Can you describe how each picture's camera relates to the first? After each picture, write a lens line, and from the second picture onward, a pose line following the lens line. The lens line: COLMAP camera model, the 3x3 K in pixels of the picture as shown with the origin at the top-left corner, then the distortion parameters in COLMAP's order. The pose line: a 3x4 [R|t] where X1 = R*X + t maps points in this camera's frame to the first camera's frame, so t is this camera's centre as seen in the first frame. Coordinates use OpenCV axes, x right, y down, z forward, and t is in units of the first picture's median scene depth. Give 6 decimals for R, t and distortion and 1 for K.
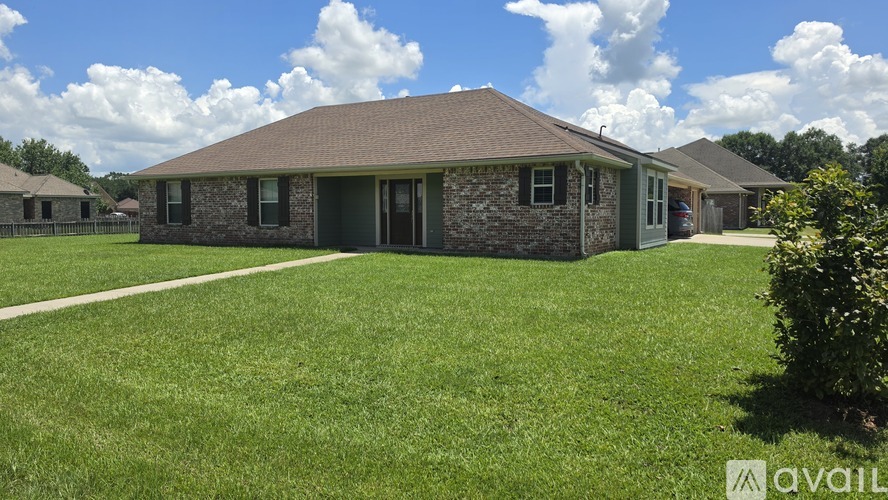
lens RADIAL K [[610.6, 0, 442.1], [0, 610.6, 251.5], [0, 0, 1]] dist [0.026767, -0.000481]
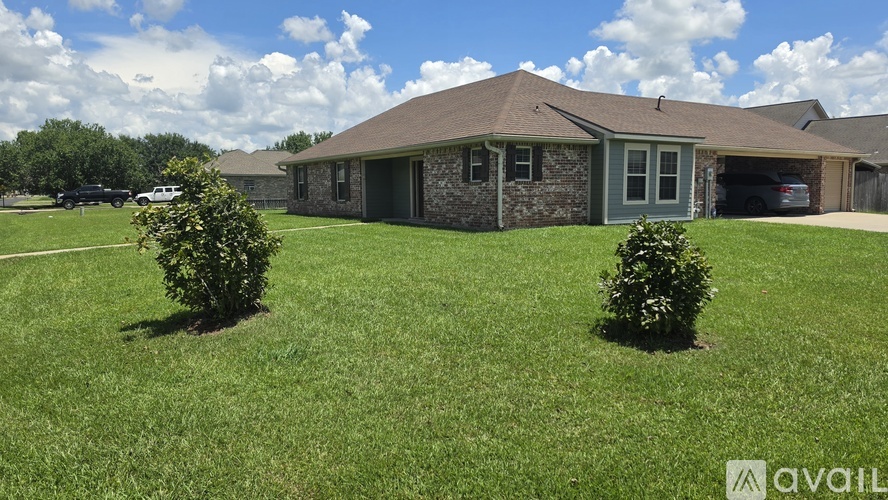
lens RADIAL K [[610.6, 0, 443.3], [0, 610.6, 248.1], [0, 0, 1]] dist [0.026767, -0.000481]
pose [[0.897768, 0.035975, -0.438997, 0.540504], [-0.022096, 0.999083, 0.036684, 0.003296], [0.439914, -0.023234, 0.897739, -0.013860]]
